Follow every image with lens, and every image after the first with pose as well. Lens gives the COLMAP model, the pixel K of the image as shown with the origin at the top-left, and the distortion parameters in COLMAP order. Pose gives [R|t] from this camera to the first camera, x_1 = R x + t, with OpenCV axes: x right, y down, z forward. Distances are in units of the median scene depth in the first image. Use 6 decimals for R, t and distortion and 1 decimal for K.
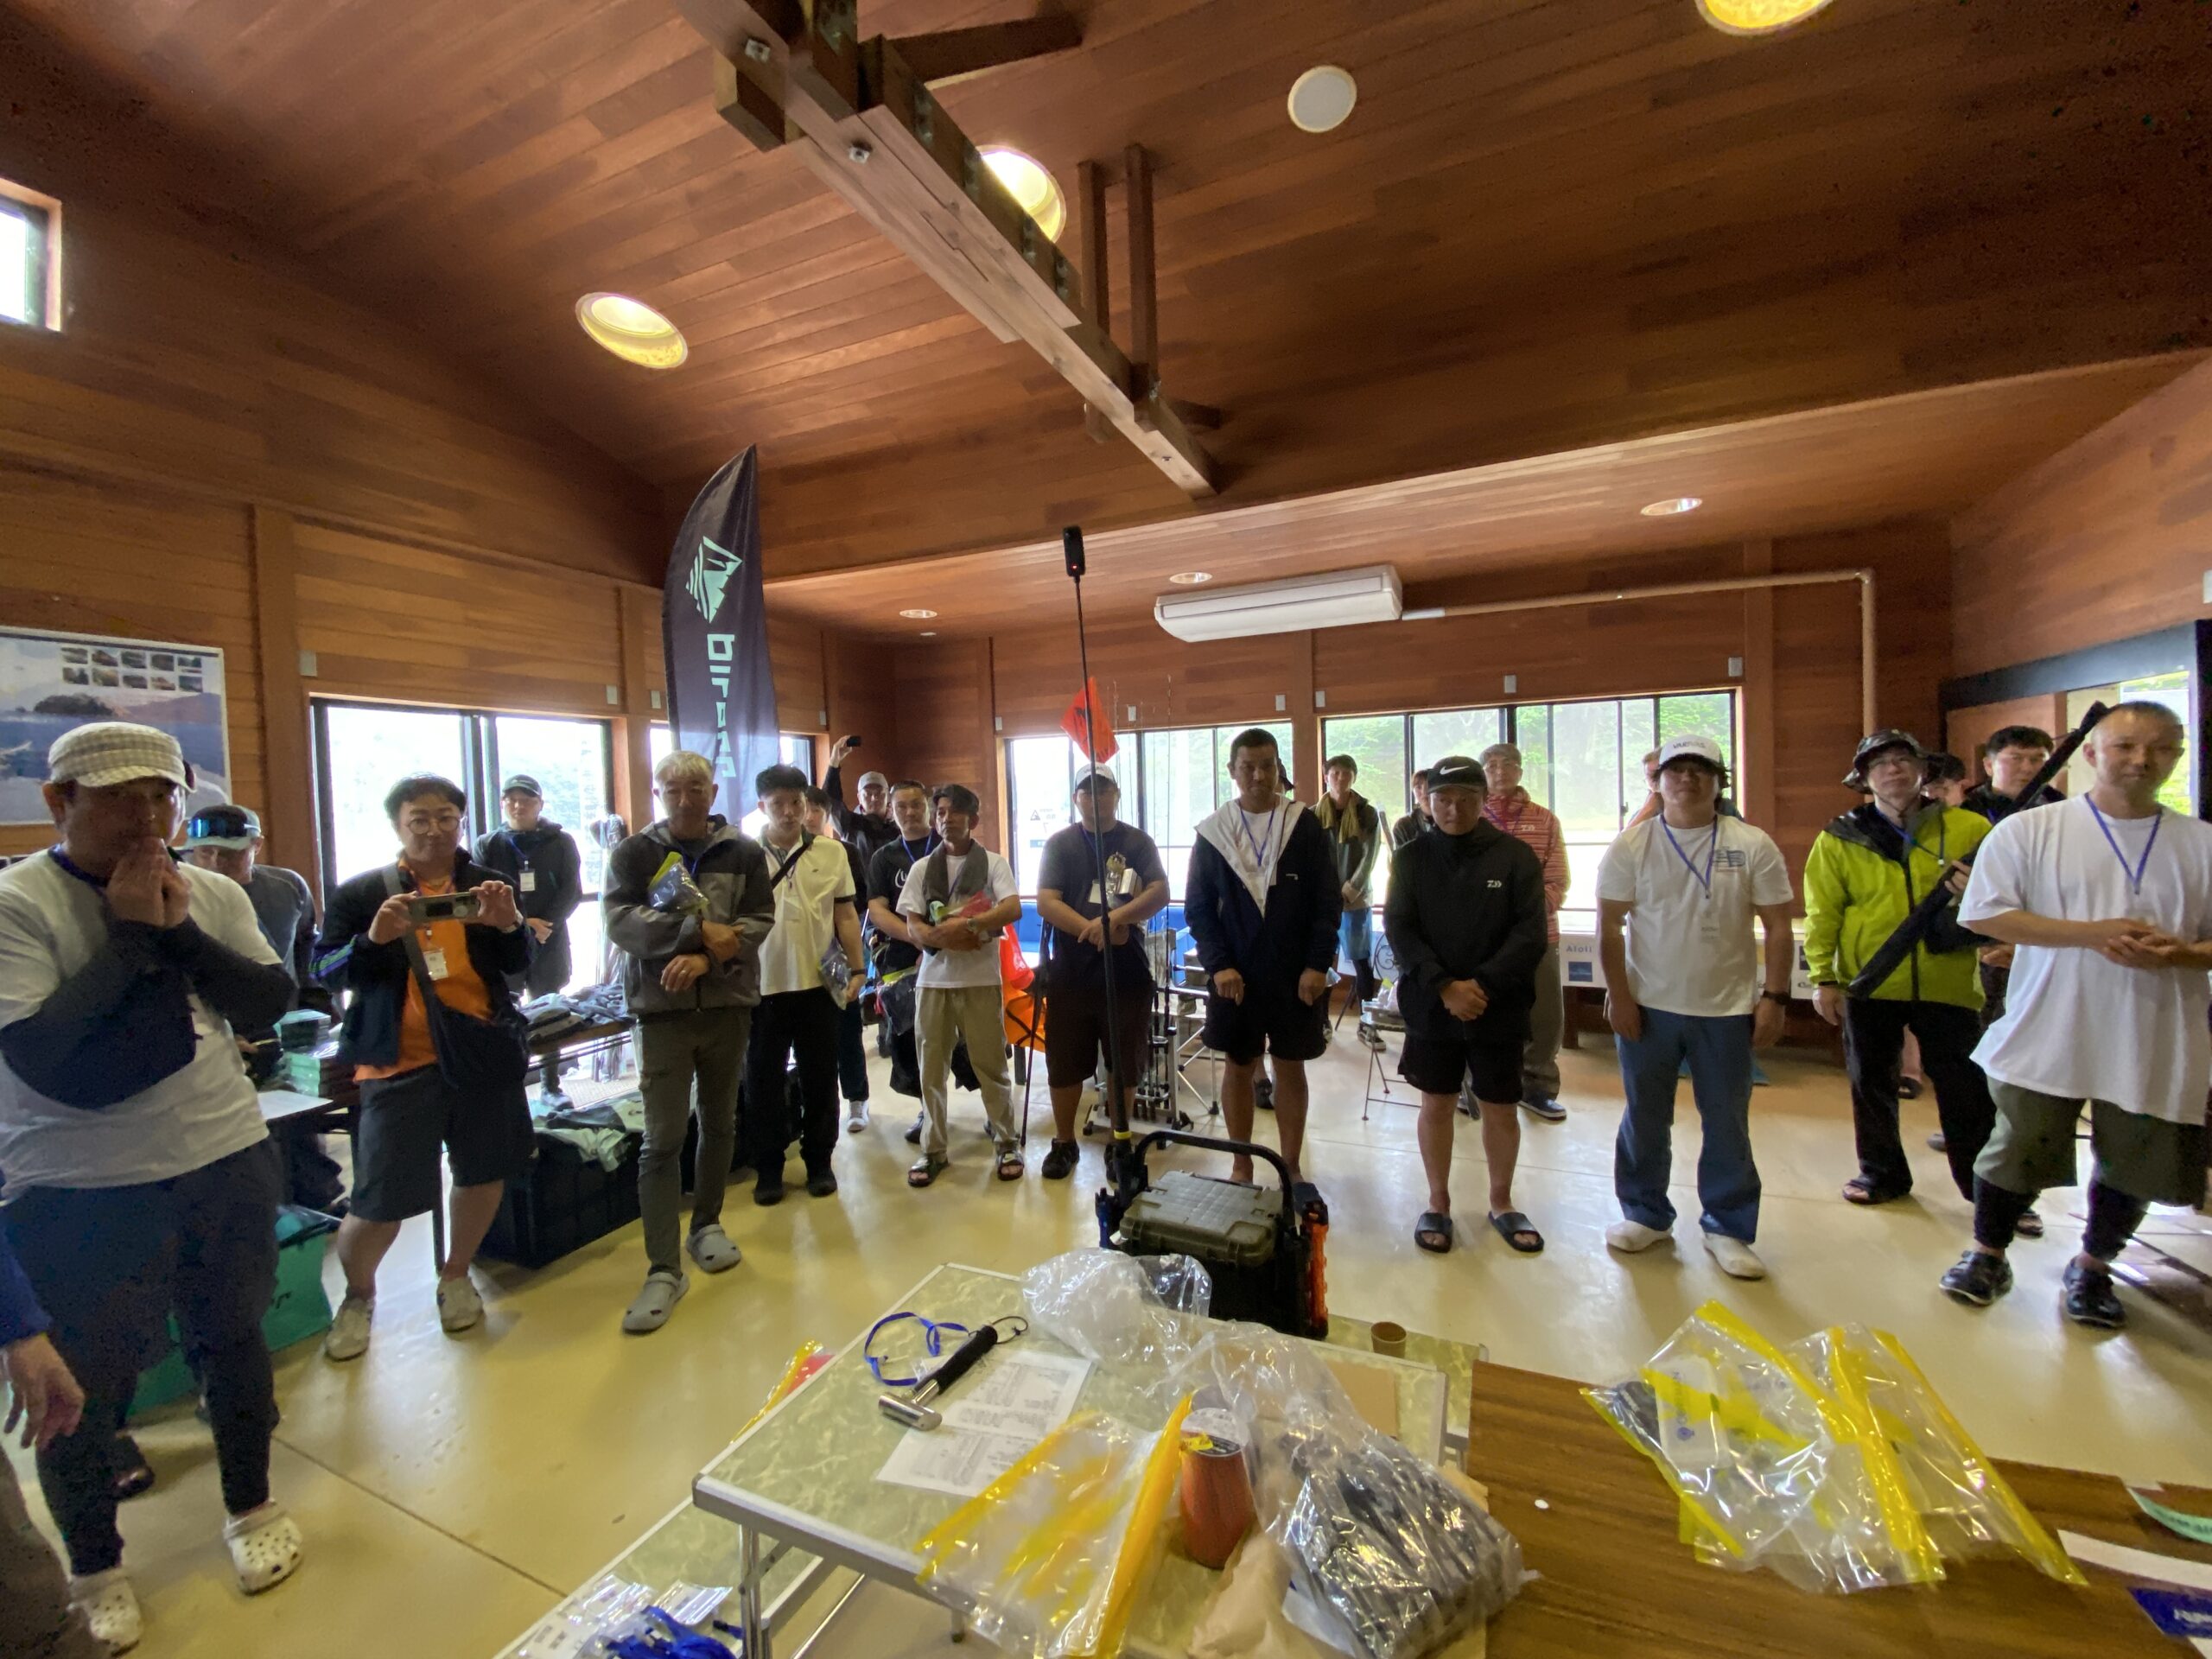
lens RADIAL K [[879.9, 0, 1096.9], [0, 879.9, 831.9], [0, 0, 1]] dist [-0.016515, -0.009313]
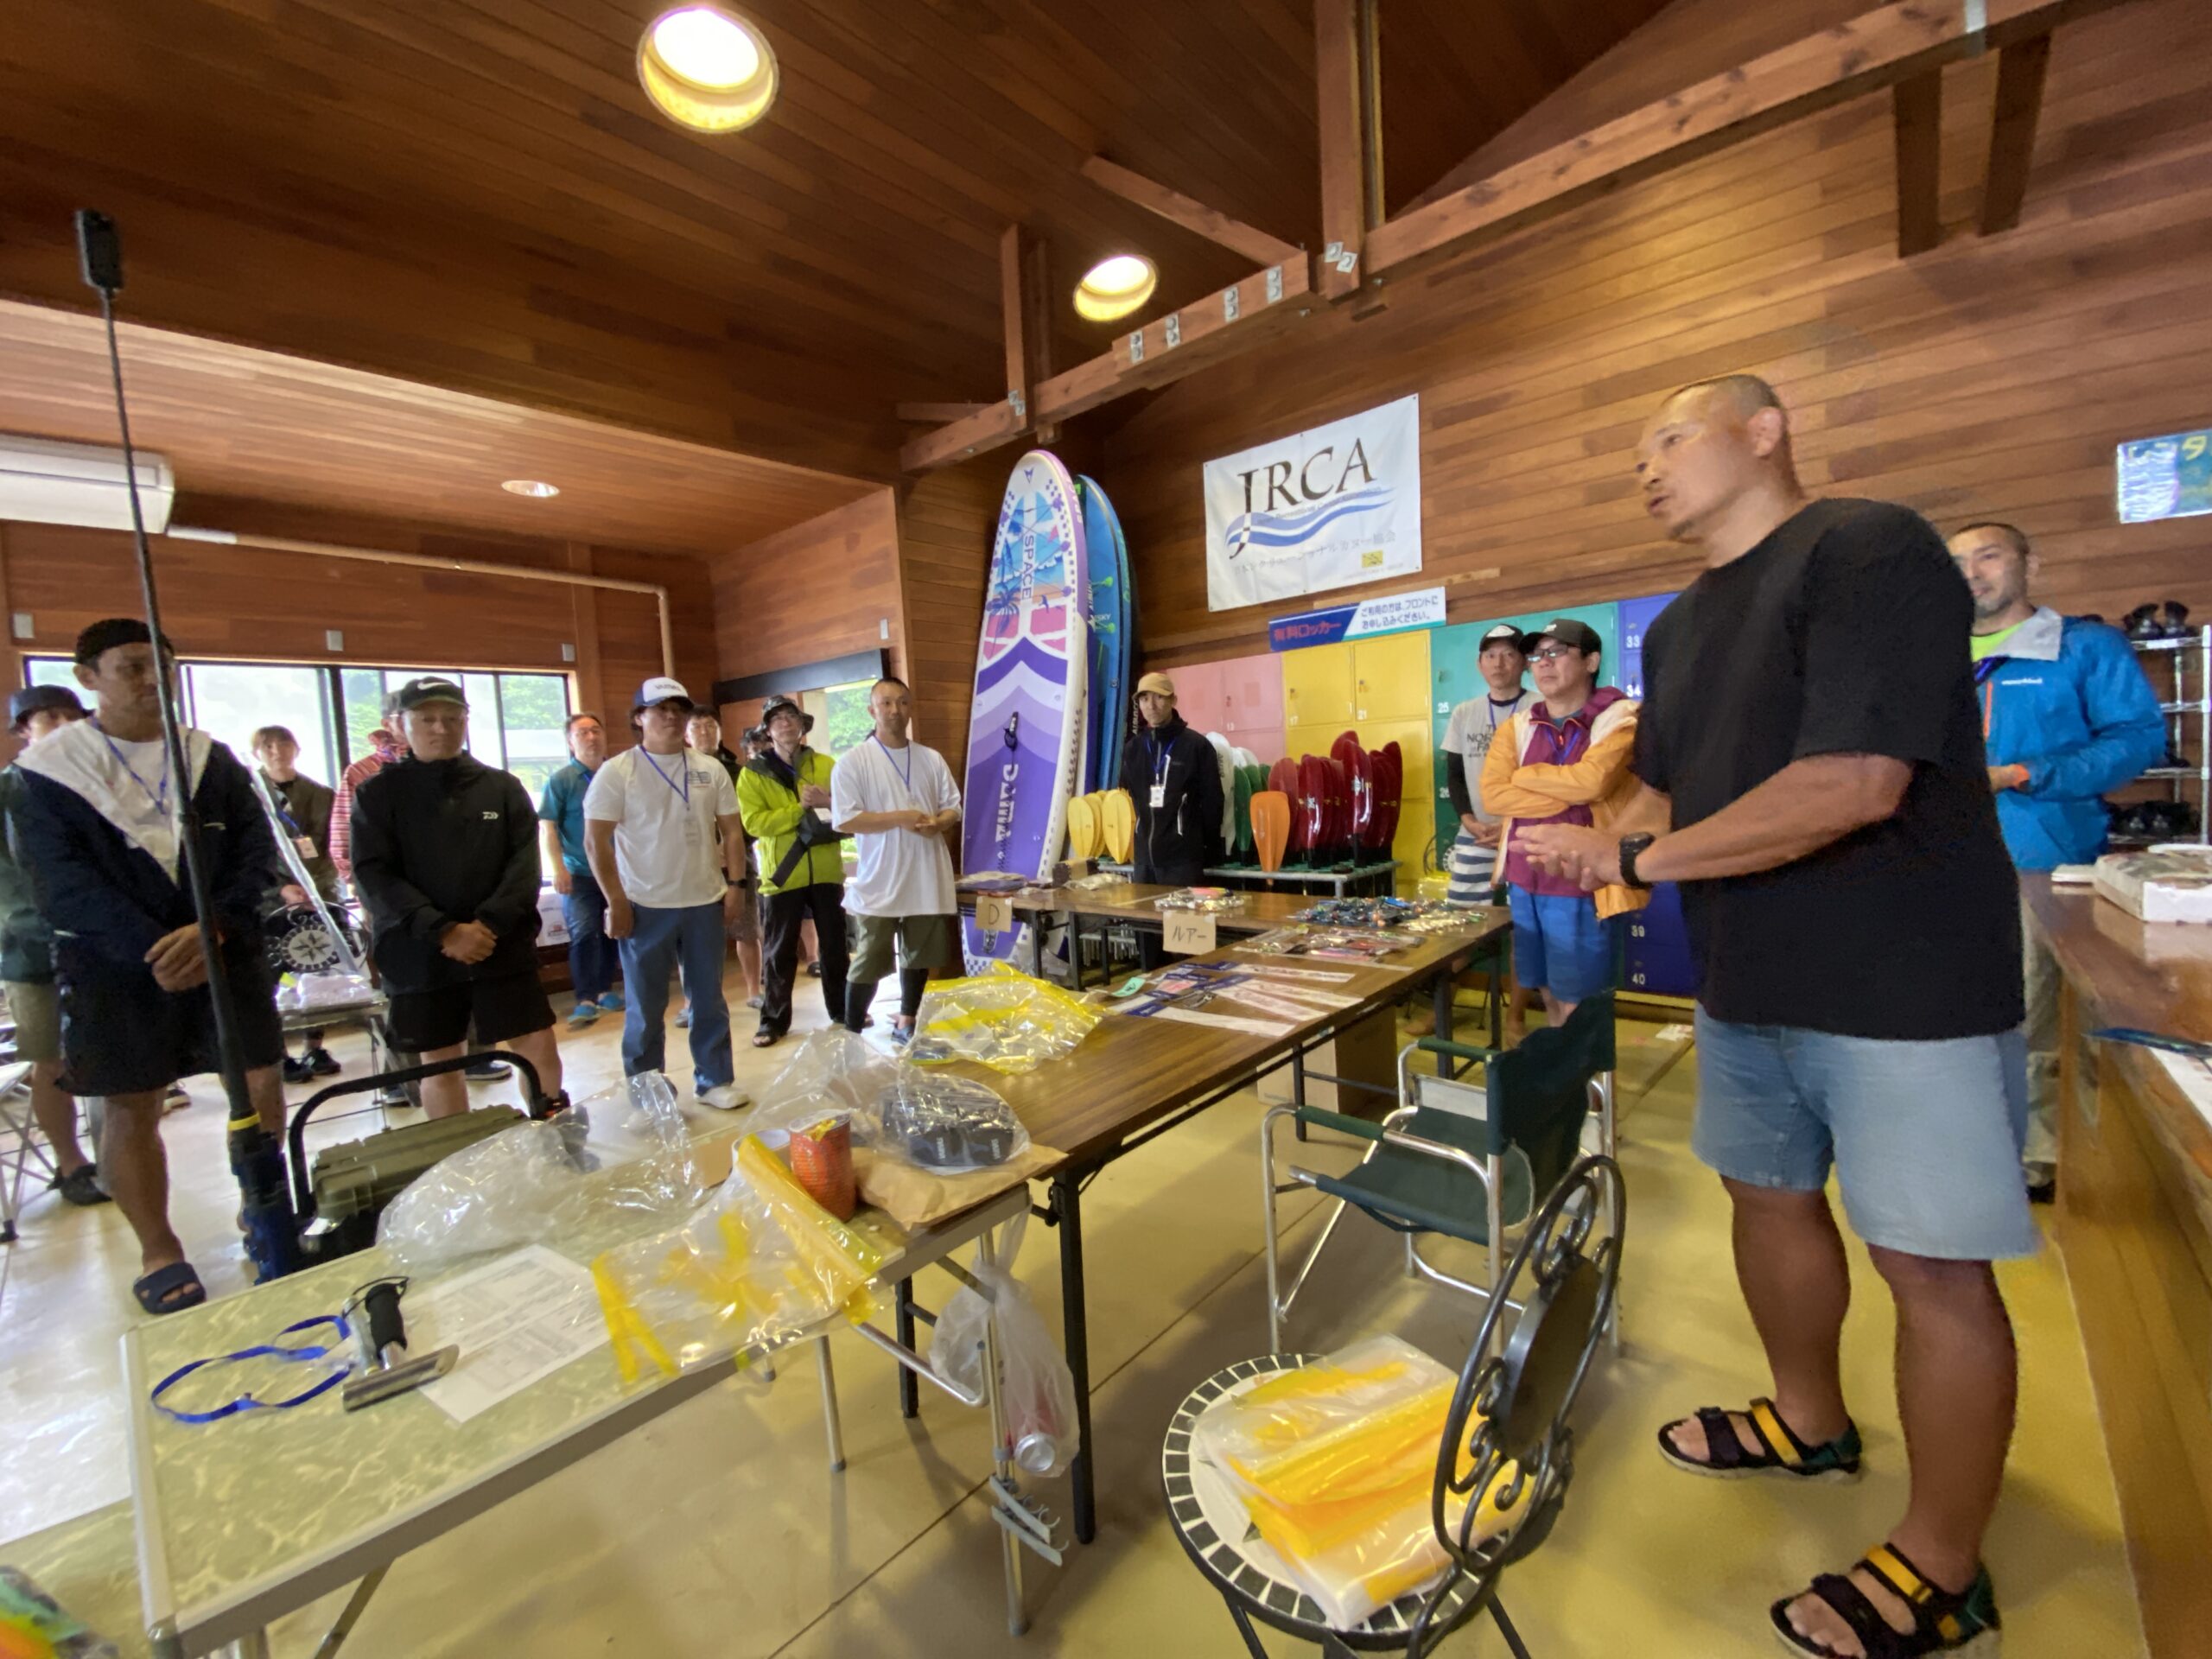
lens RADIAL K [[879.9, 0, 1096.9], [0, 879.9, 831.9], [0, 0, 1]] dist [-0.016515, -0.009313]
pose [[0.279967, -0.049944, 0.958710, -0.231756], [0.075211, 0.996717, 0.029961, 0.082180], [-0.957059, 0.063717, 0.282805, 0.078418]]
